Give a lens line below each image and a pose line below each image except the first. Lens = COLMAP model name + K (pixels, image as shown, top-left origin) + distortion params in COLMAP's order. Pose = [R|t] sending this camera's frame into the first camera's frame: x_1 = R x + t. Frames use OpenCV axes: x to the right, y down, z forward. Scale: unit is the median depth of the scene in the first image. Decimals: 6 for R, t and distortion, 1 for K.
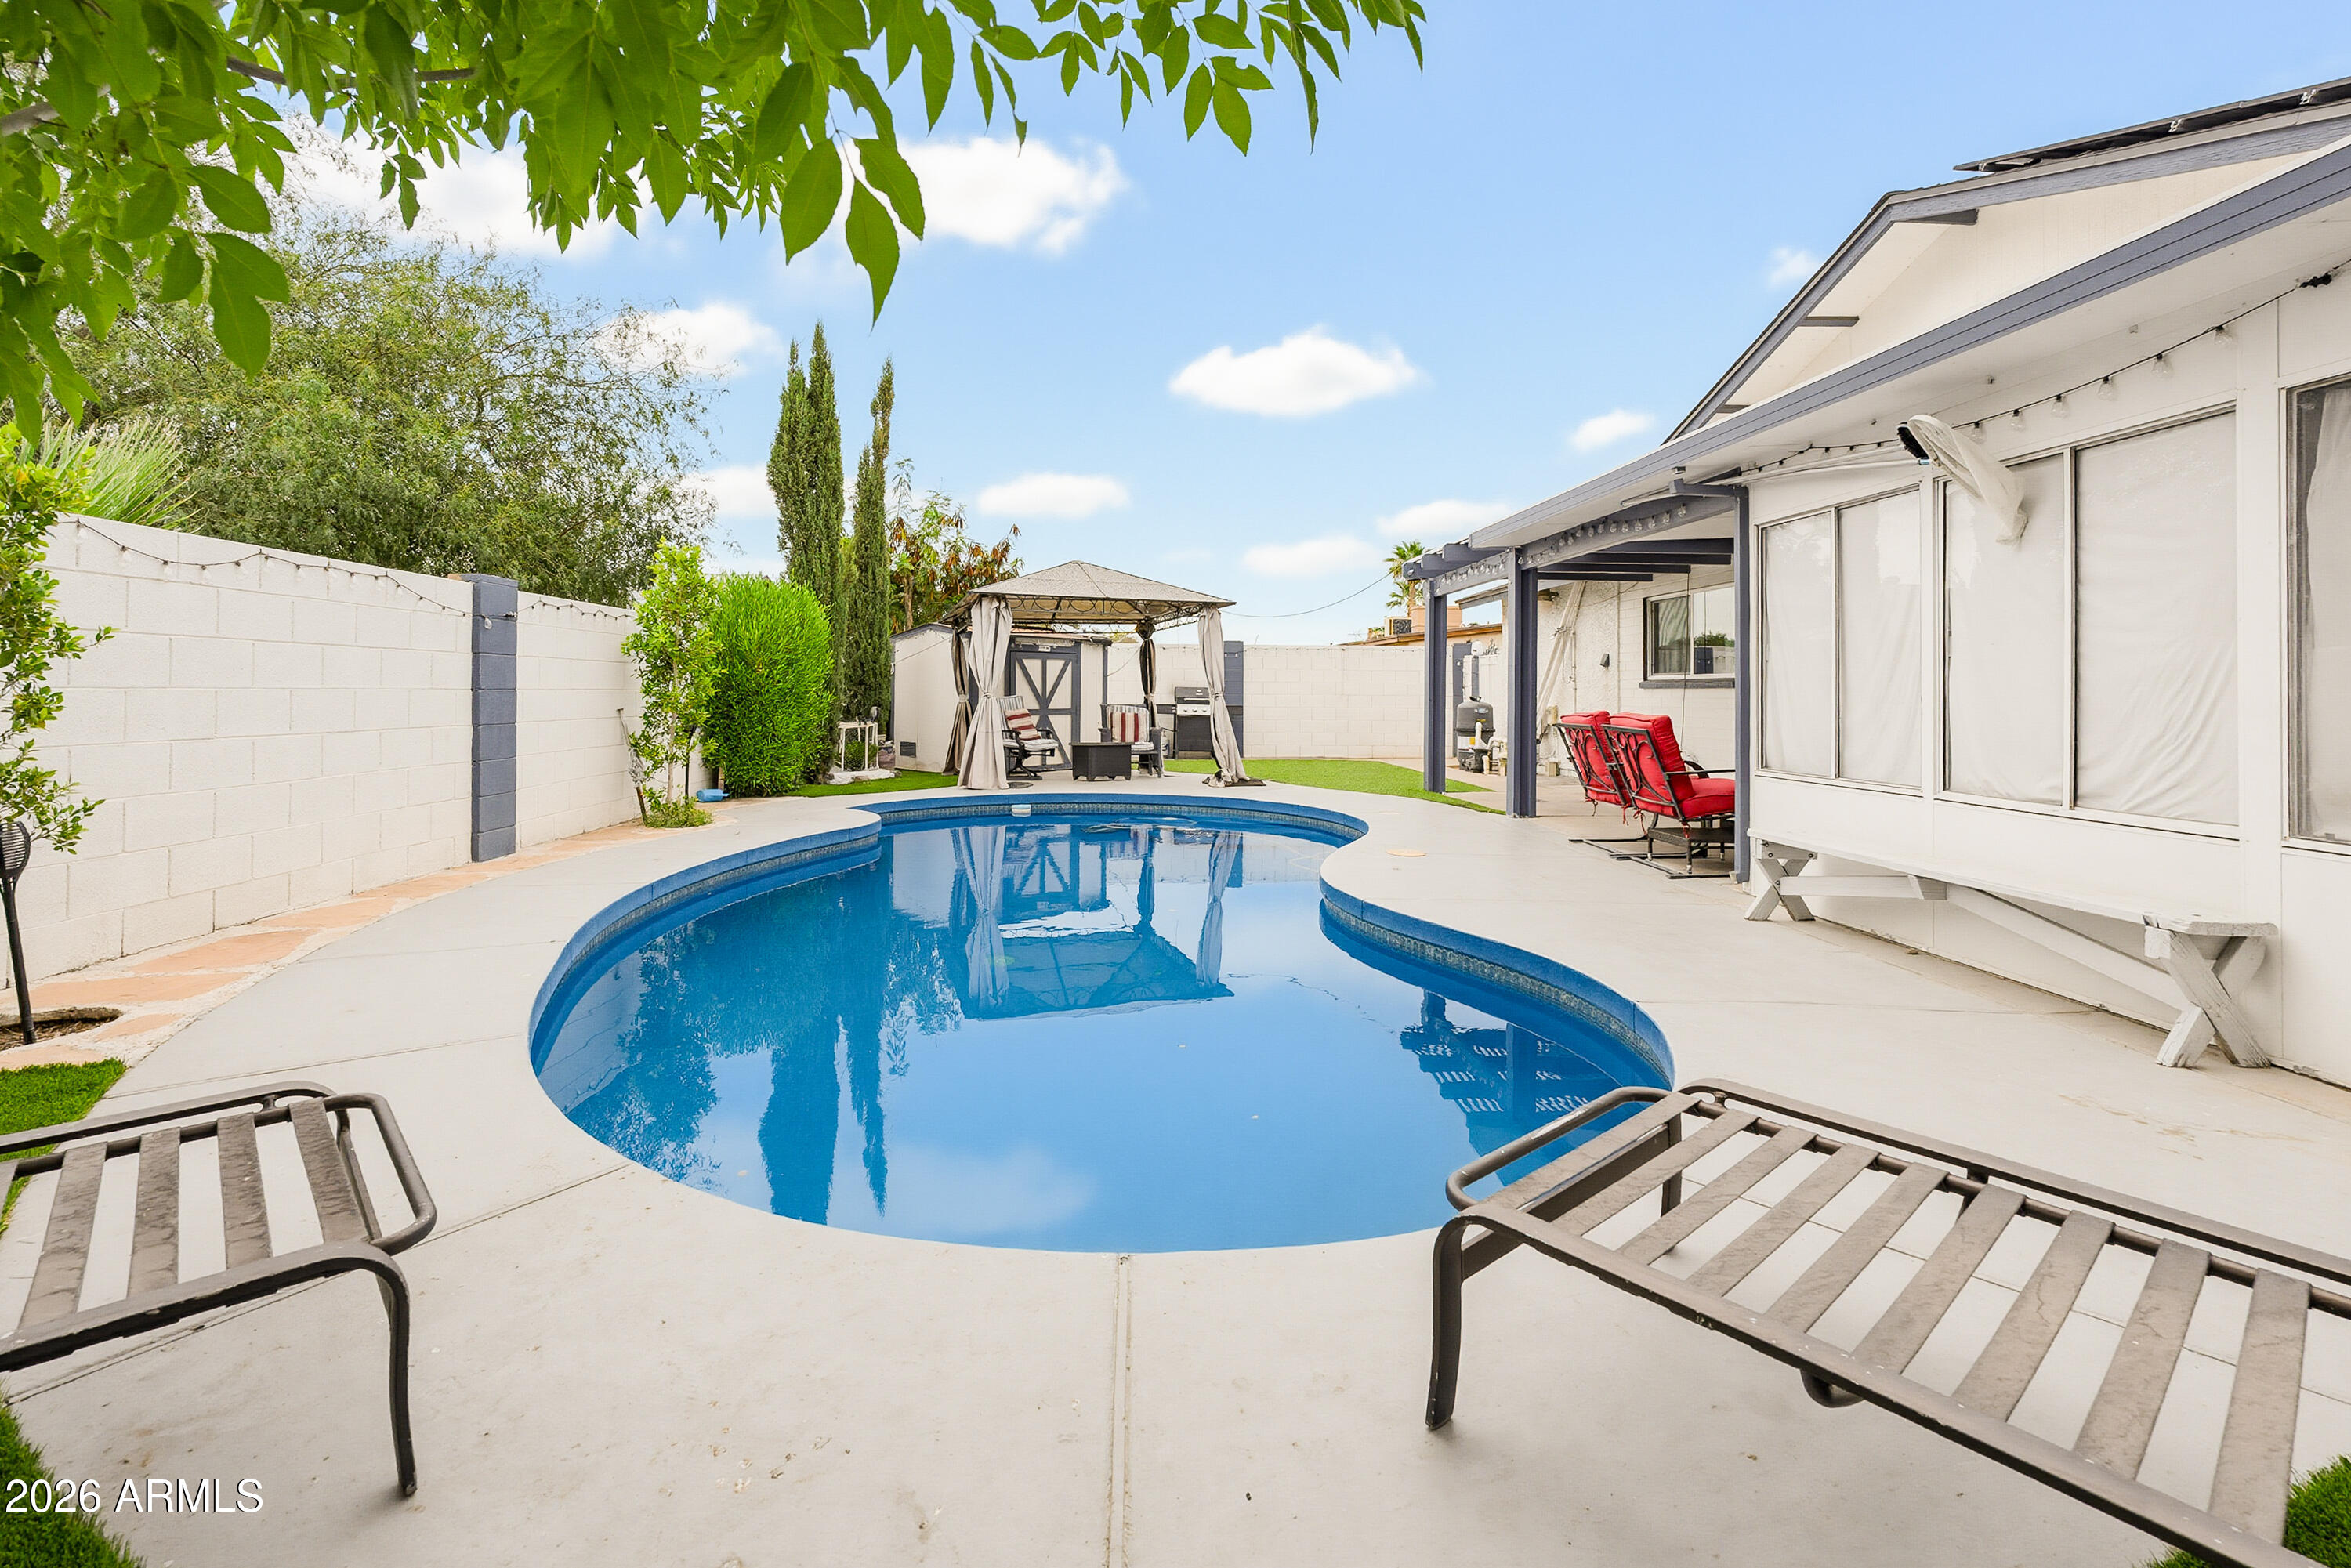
lens RADIAL K [[1075.5, 0, 1136.9], [0, 1075.5, 679.0], [0, 0, 1]] dist [-0.000703, 0.000026]
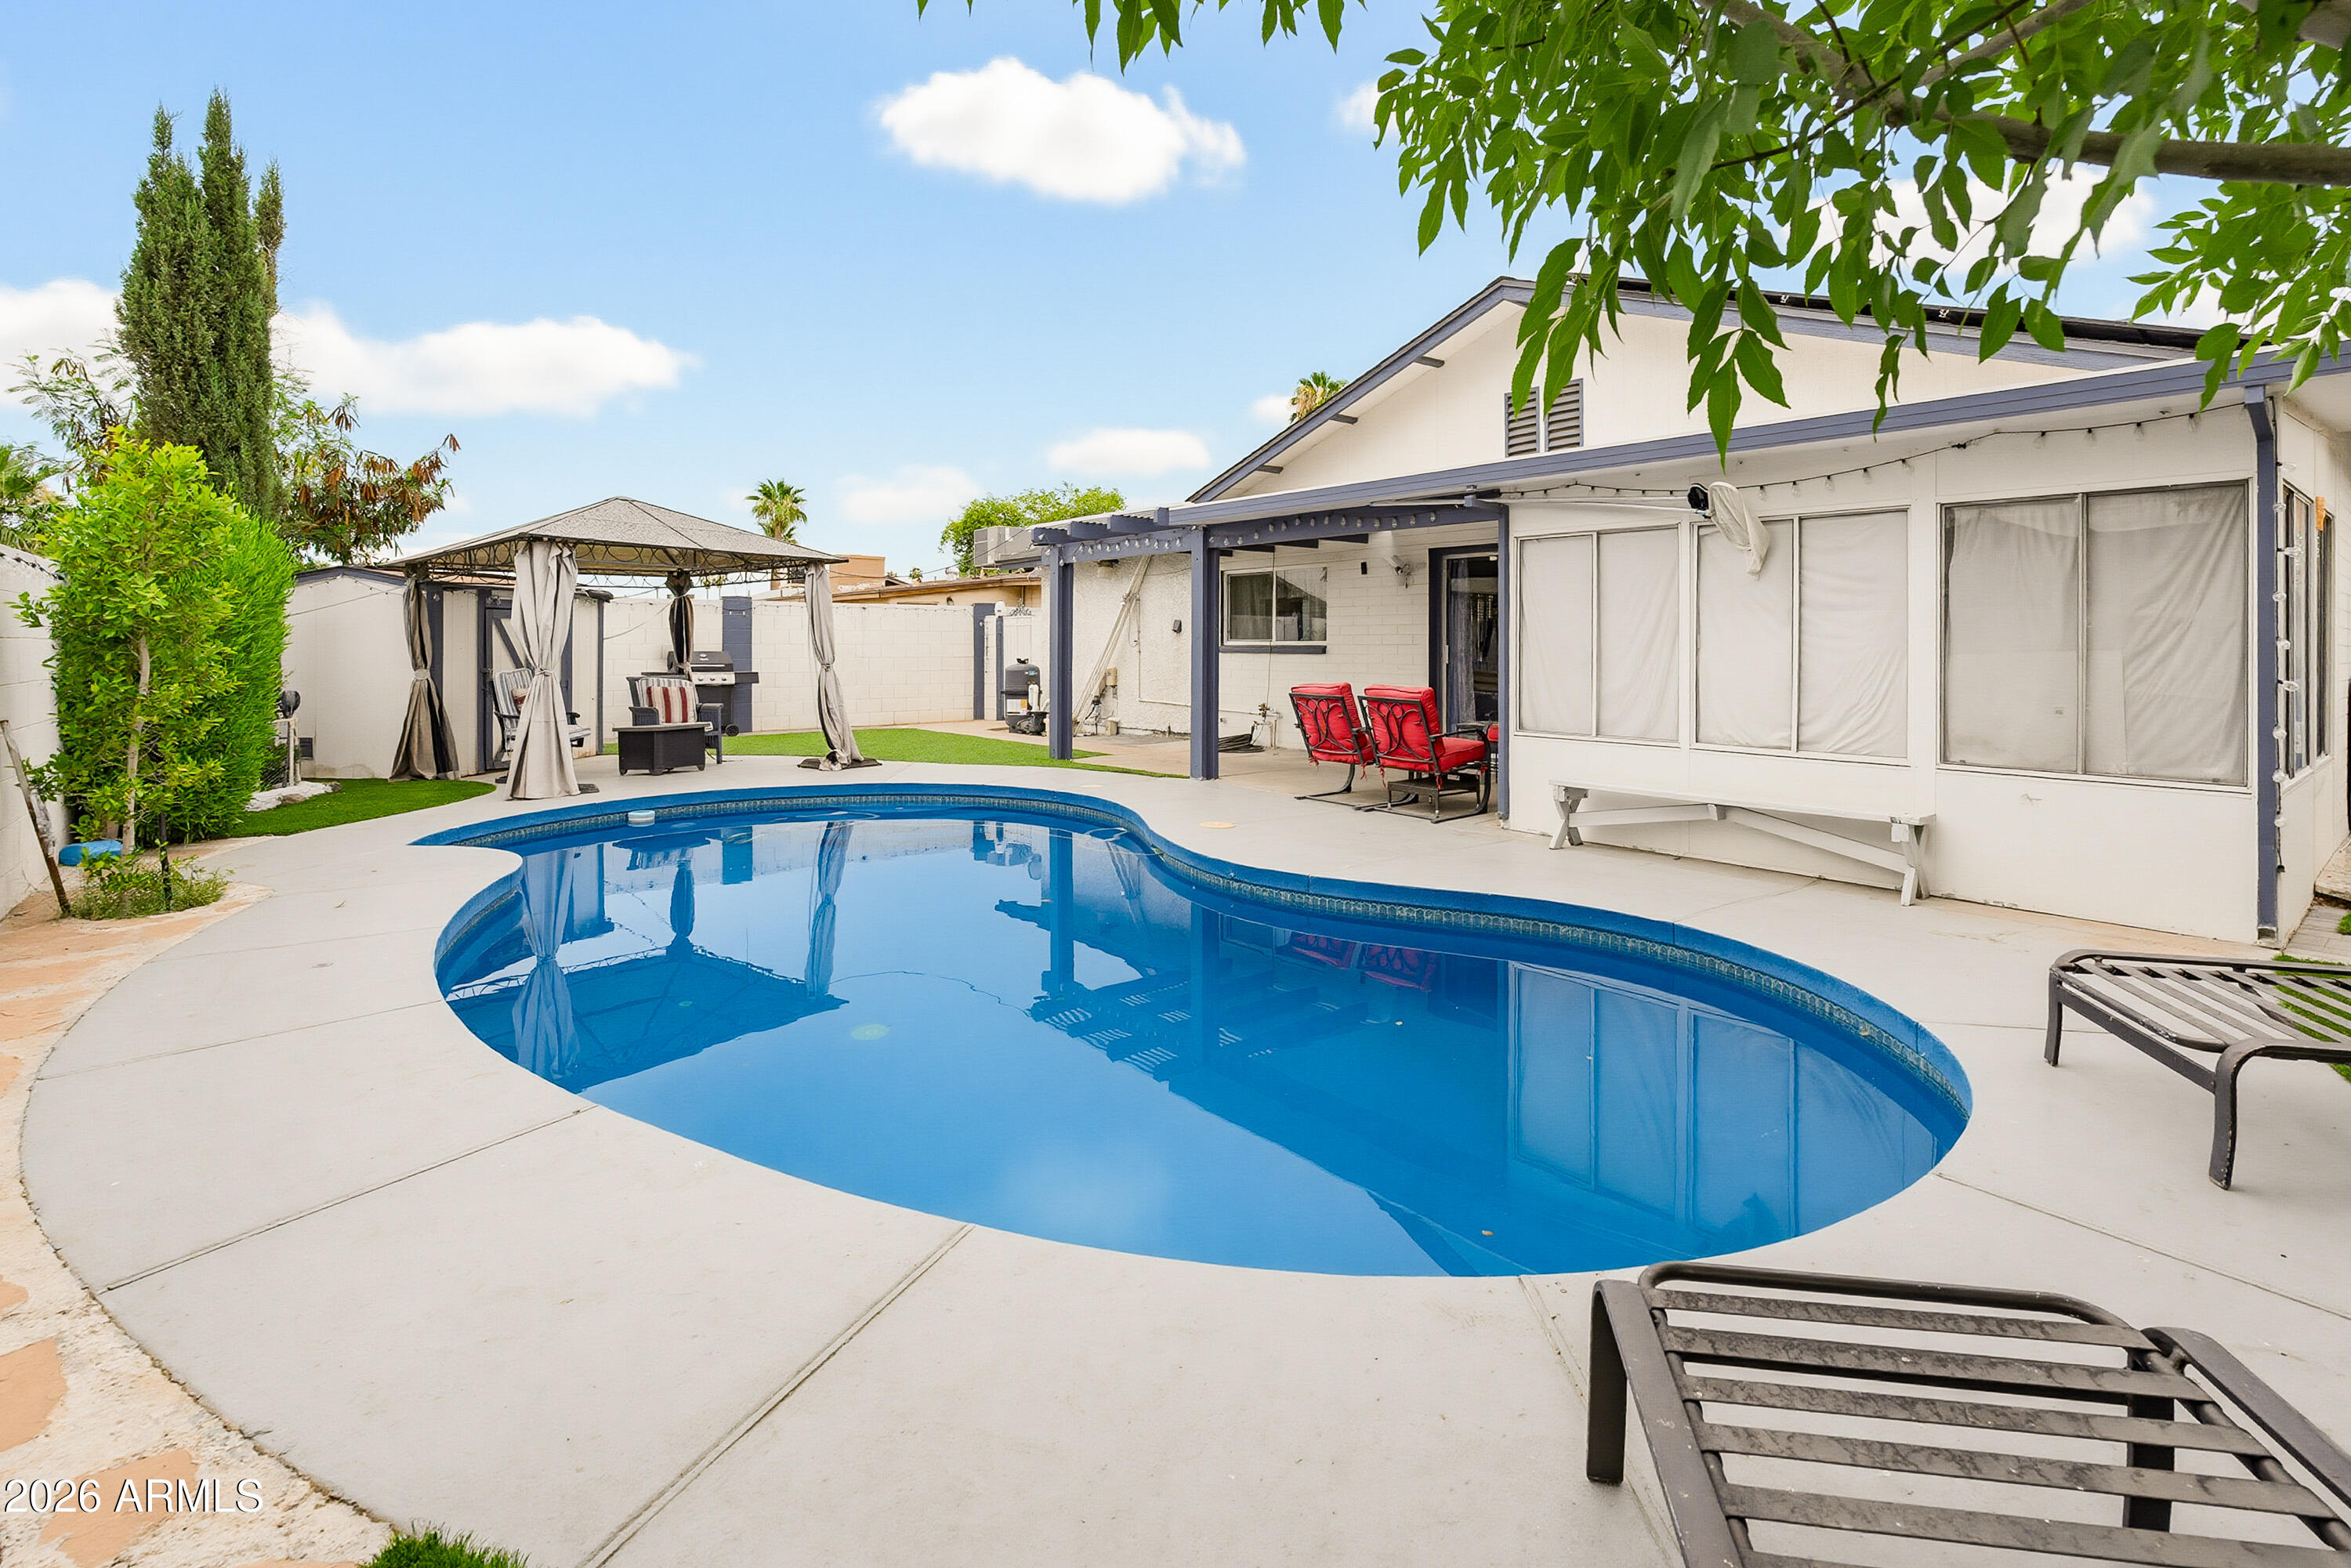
lens RADIAL K [[1115.1, 0, 1248.6], [0, 1115.1, 635.8], [0, 0, 1]] dist [-0.043637, 0.055116]
pose [[0.772819, -0.001570, 0.634624, -0.237404], [-0.003586, 0.999970, 0.006841, -0.016899], [-0.634616, -0.007563, 0.772790, 0.087036]]
